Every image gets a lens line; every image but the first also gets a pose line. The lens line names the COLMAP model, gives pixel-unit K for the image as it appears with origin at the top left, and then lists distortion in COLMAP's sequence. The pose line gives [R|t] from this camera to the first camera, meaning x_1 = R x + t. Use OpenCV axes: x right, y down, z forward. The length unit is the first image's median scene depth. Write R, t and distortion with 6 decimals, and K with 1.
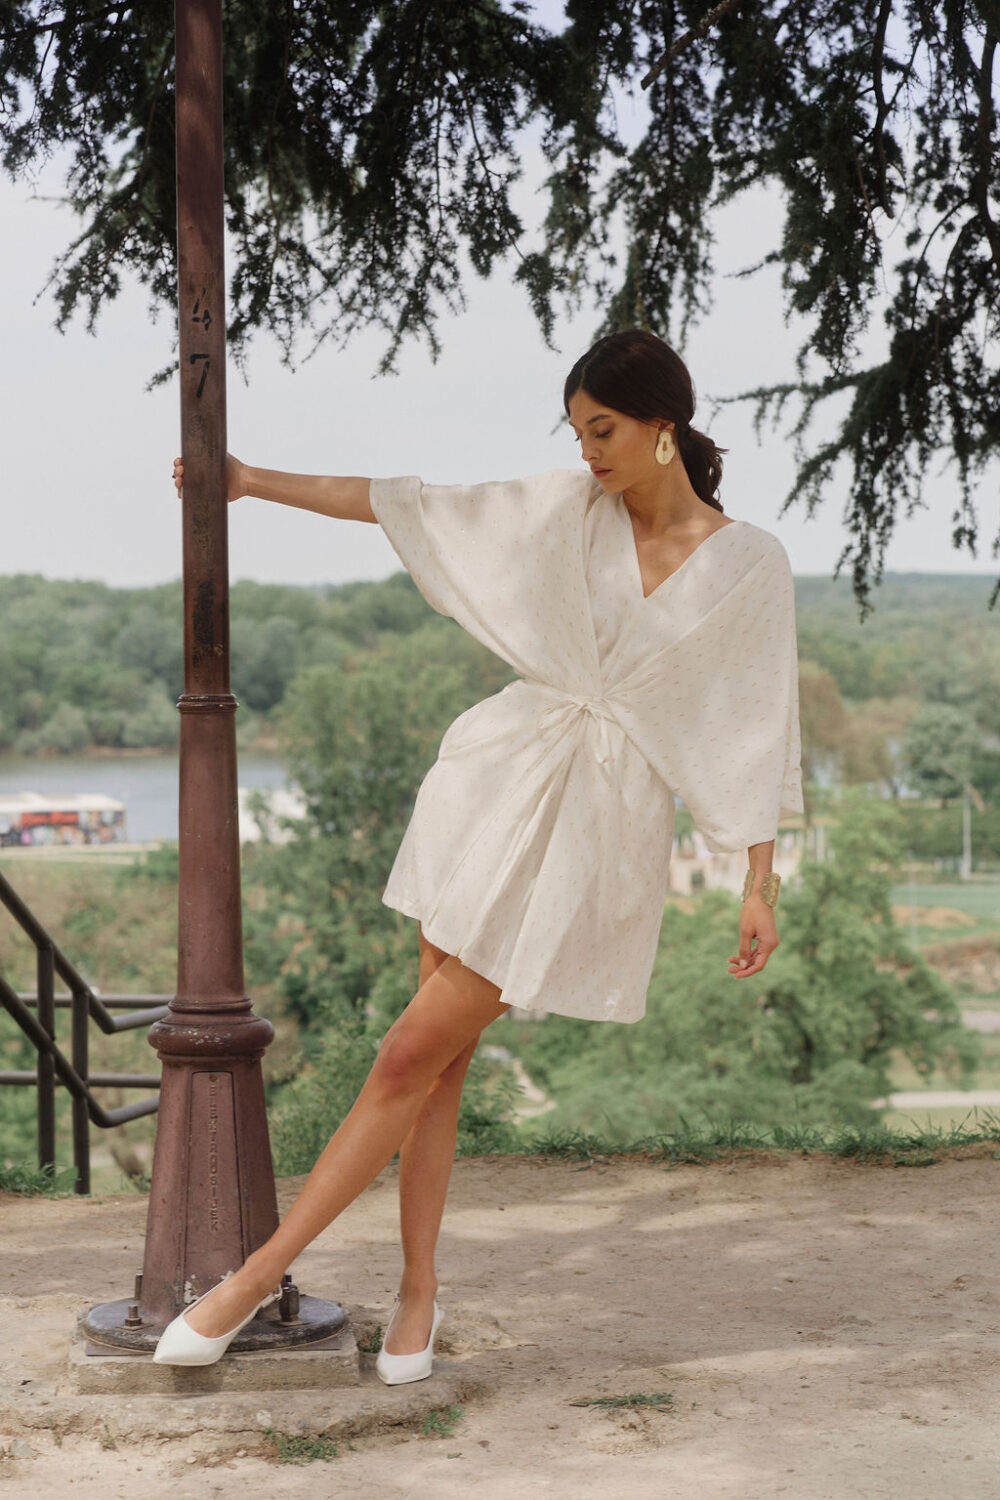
lens RADIAL K [[3720.4, 0, 500.0], [0, 3720.4, 750.0], [0, 0, 1]] dist [-0.056877, -0.018053]
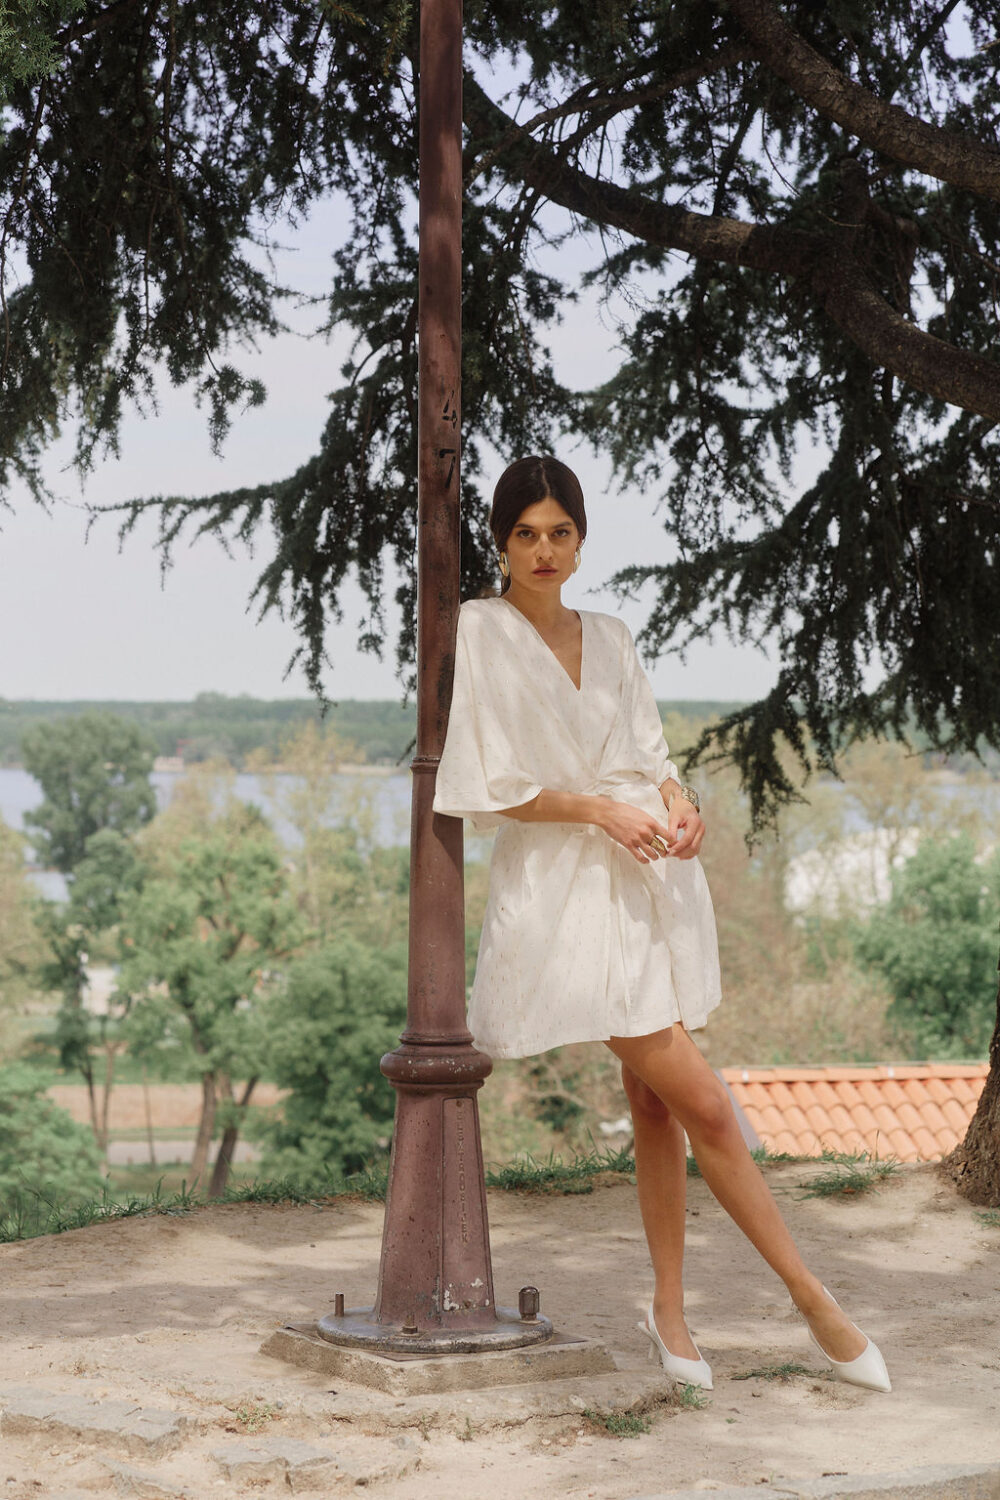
lens RADIAL K [[3736.6, 0, 500.0], [0, 3736.6, 750.0], [0, 0, 1]] dist [0.027753, -0.490562]
pose [[0.868685, 0.011509, 0.495232, -0.611849], [0.006938, 0.999349, -0.035395, 0.022452], [-0.495317, 0.034182, 0.868040, 0.027305]]
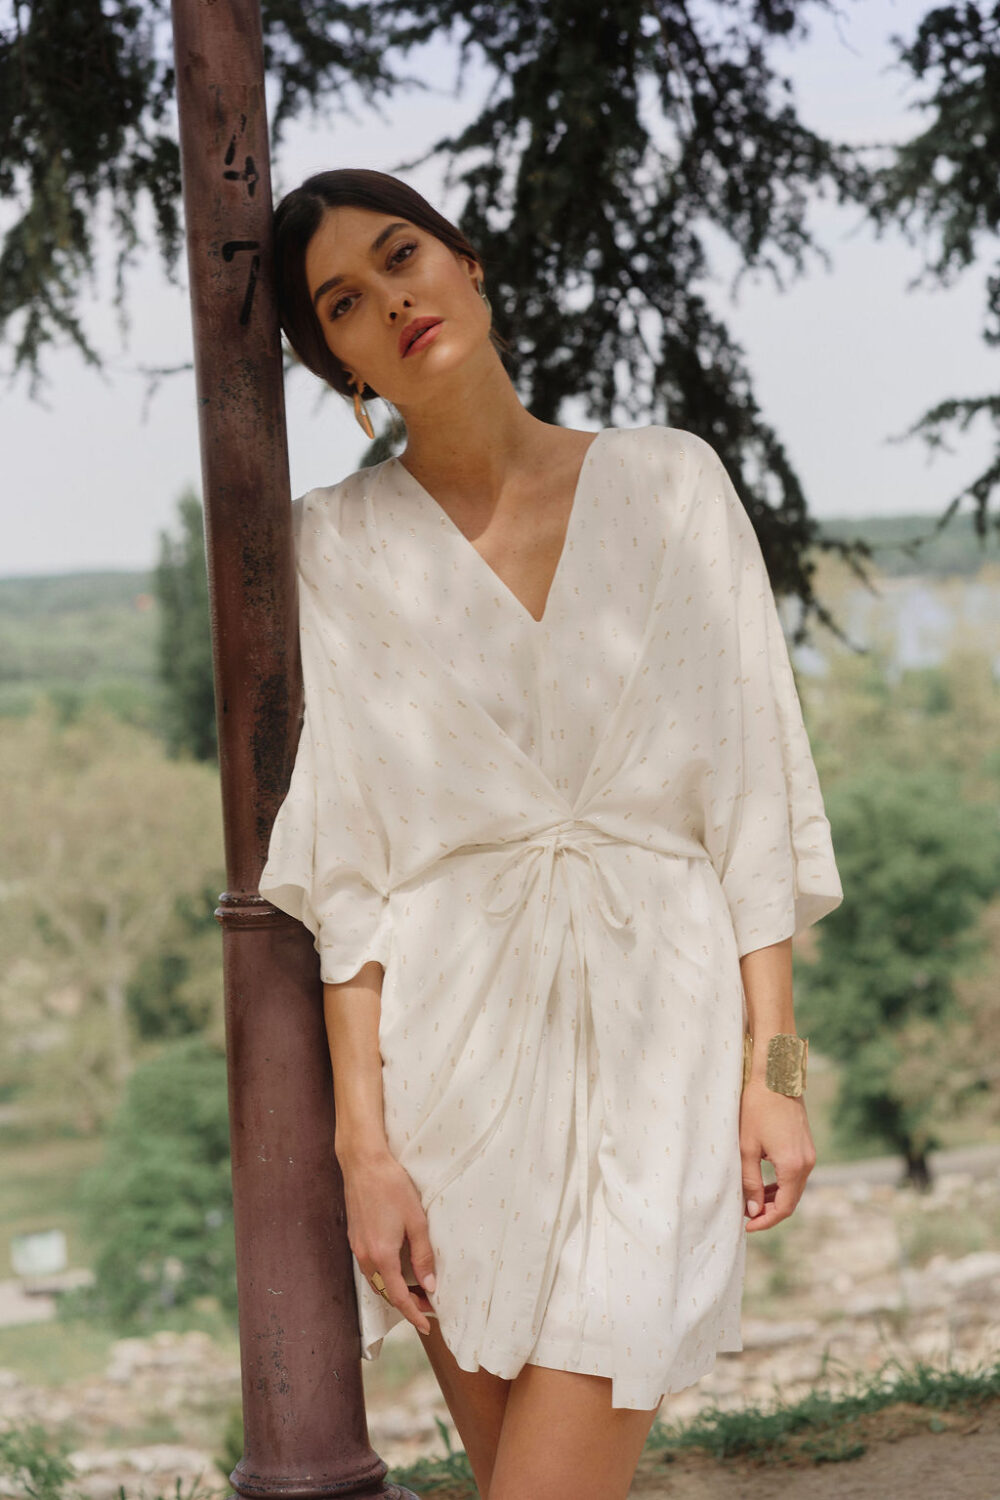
lens RADIAL K [[3736.6, 0, 500.0], [0, 3736.6, 750.0], [0, 0, 1]] dist [0.027753, -0.490562]
pose [[0.930157, -0.065183, 0.361329, -0.238688], [0.066650, 0.997741, 0.008417, -0.036938], [-0.361061, 0.016253, 0.932400, 0.493469]]
